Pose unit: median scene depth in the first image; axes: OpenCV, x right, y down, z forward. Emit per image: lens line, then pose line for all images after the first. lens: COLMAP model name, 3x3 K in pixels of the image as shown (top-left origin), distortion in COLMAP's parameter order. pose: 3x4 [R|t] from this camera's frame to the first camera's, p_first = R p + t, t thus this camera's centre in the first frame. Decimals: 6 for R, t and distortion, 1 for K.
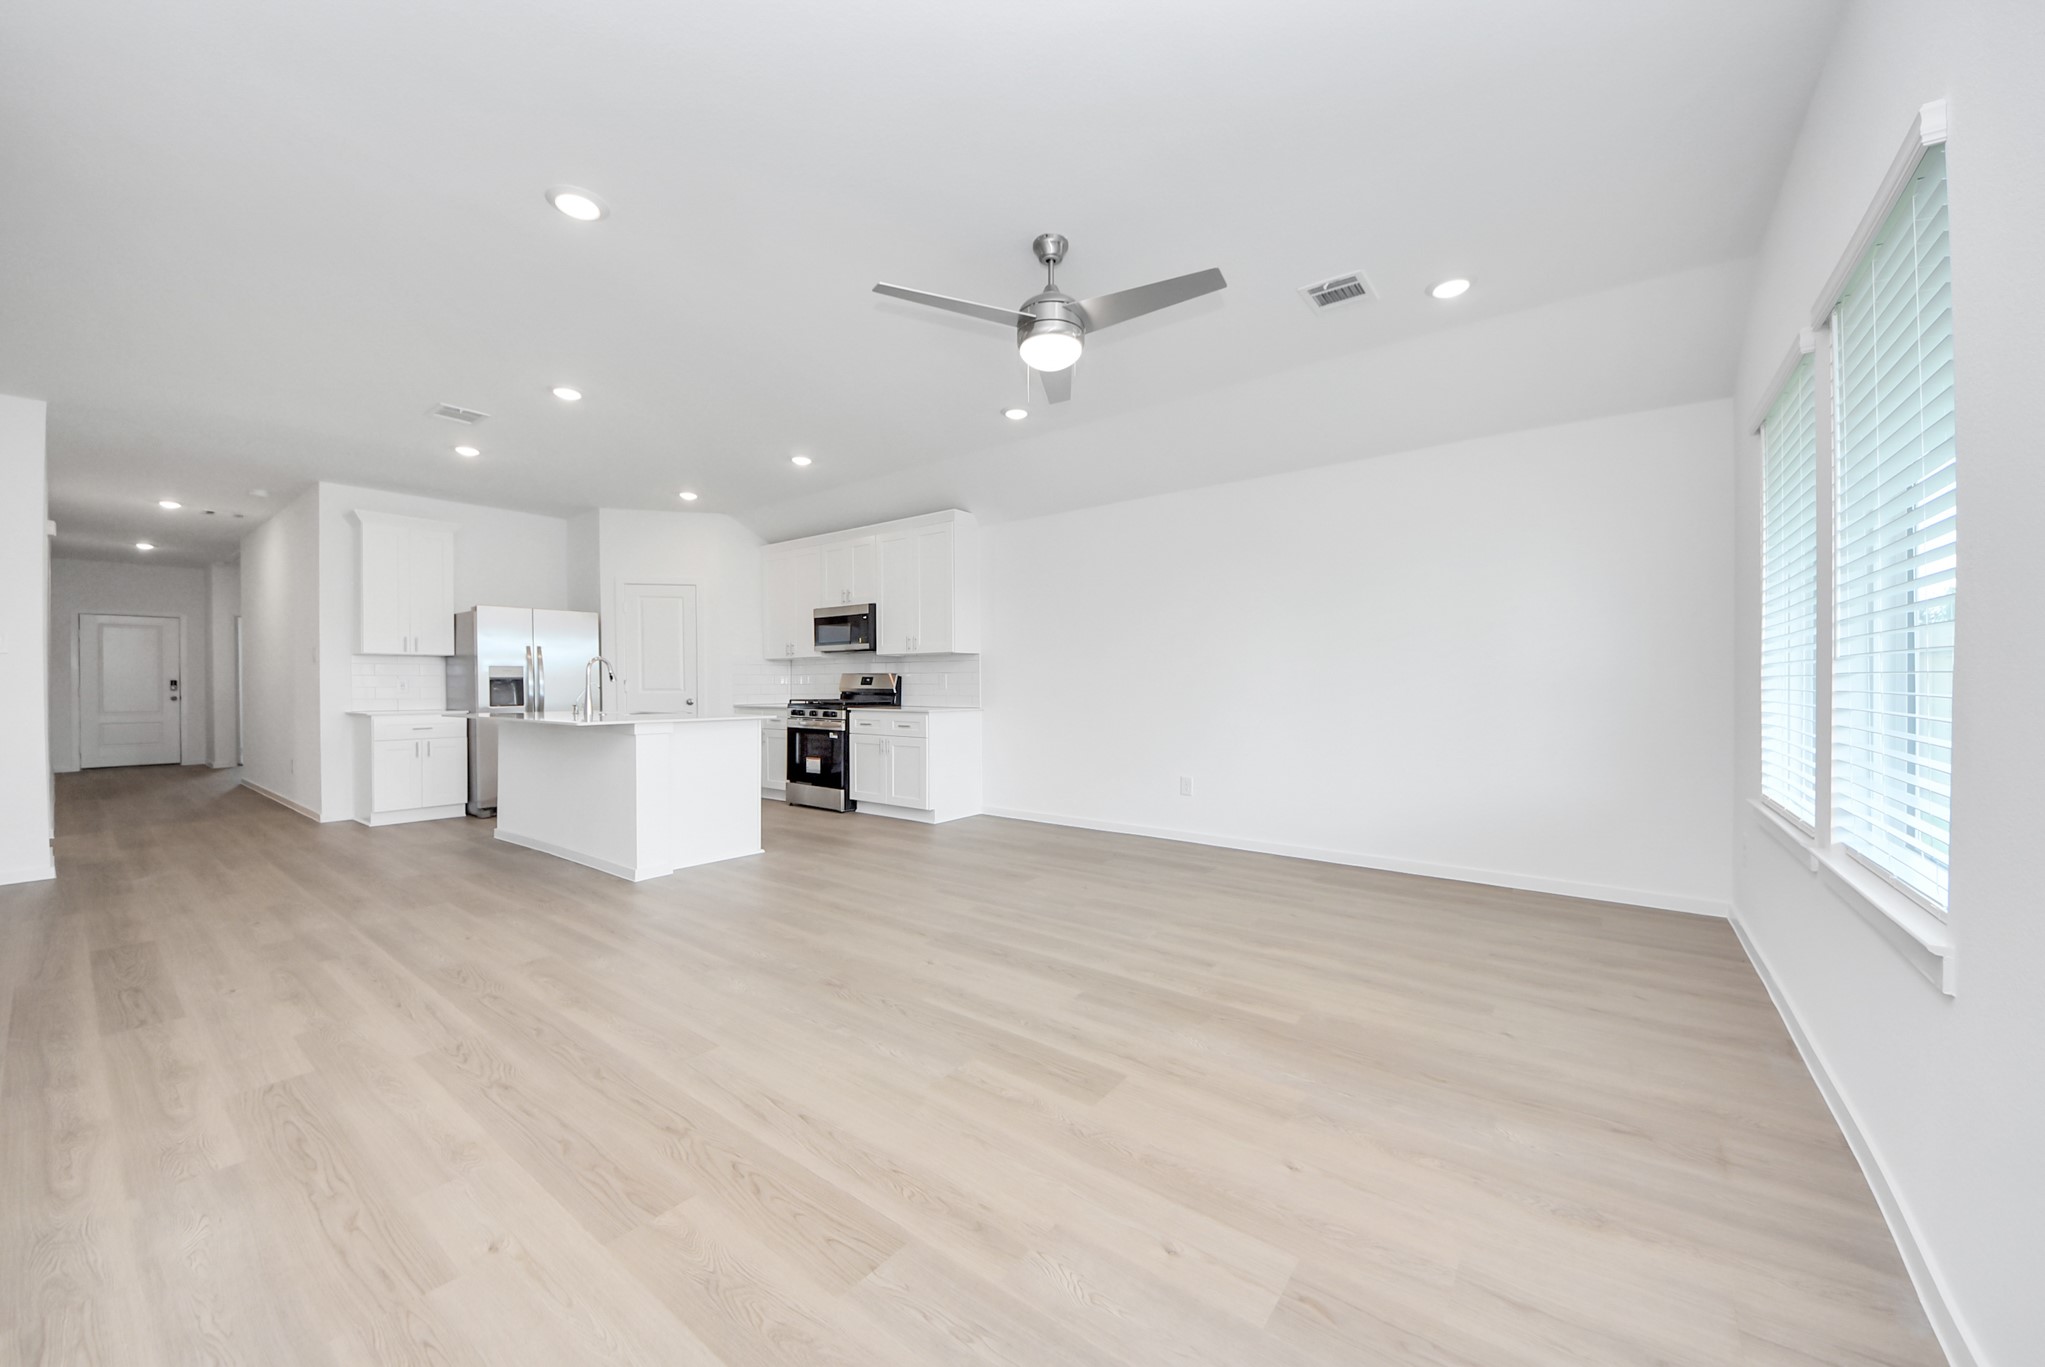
lens RADIAL K [[715.5, 0, 1022.8], [0, 715.5, 686.5], [0, 0, 1]] dist [-0.024549, -0.000203]
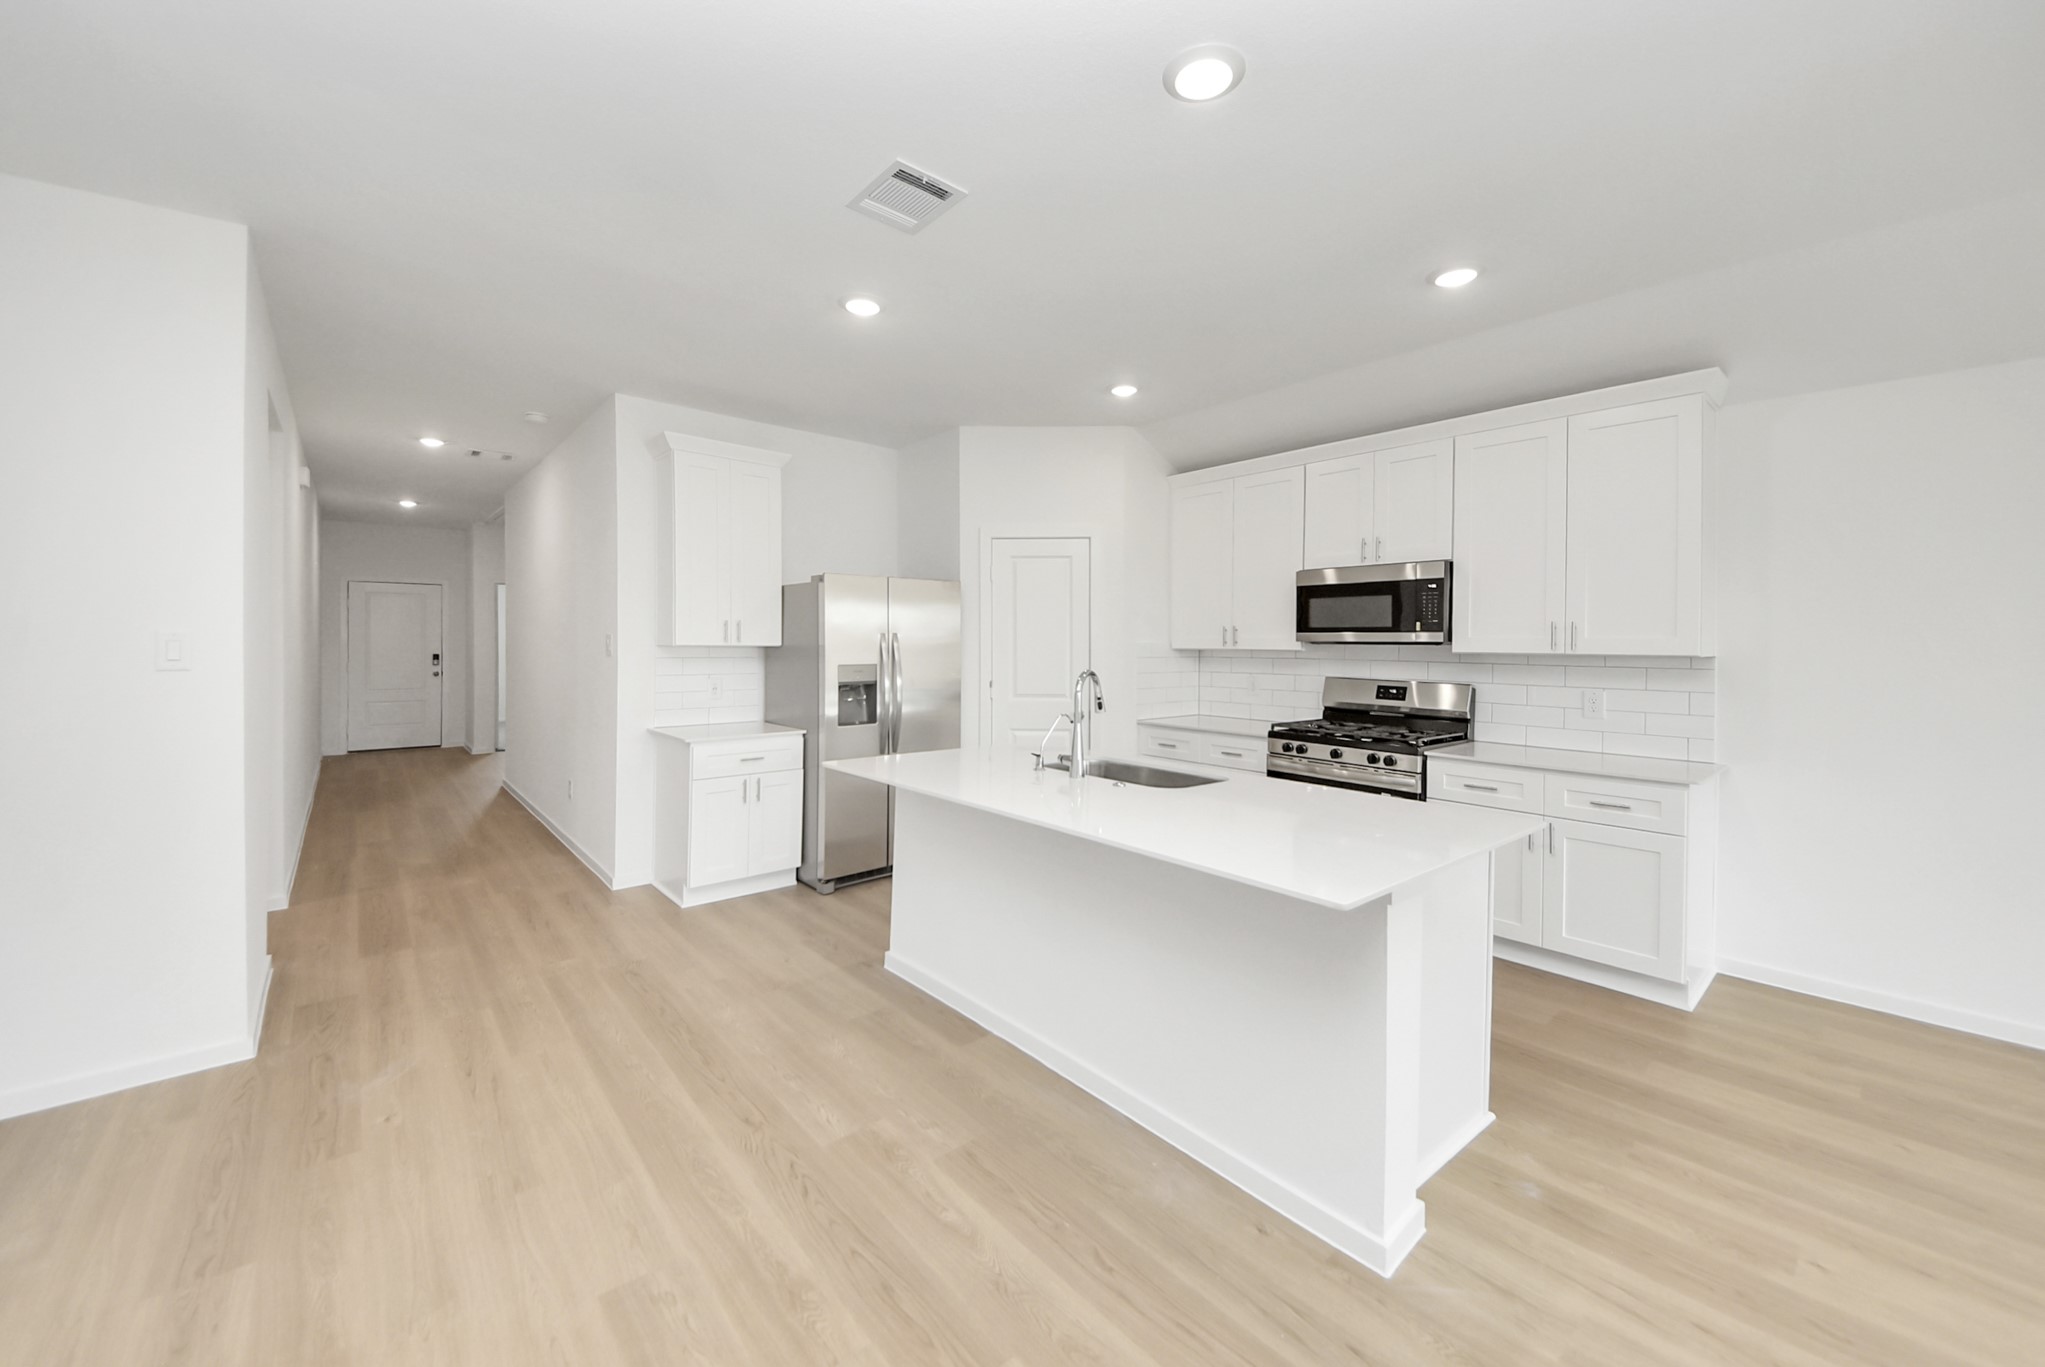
lens RADIAL K [[762.2, 0, 996.8], [0, 762.2, 645.8], [0, 0, 1]] dist [0.021287, -0.010443]
pose [[0.966393, 0.012682, -0.256755, -0.424050], [-0.012234, 0.999920, 0.003342, -0.050269], [0.256777, -0.000089, 0.966471, 0.345209]]
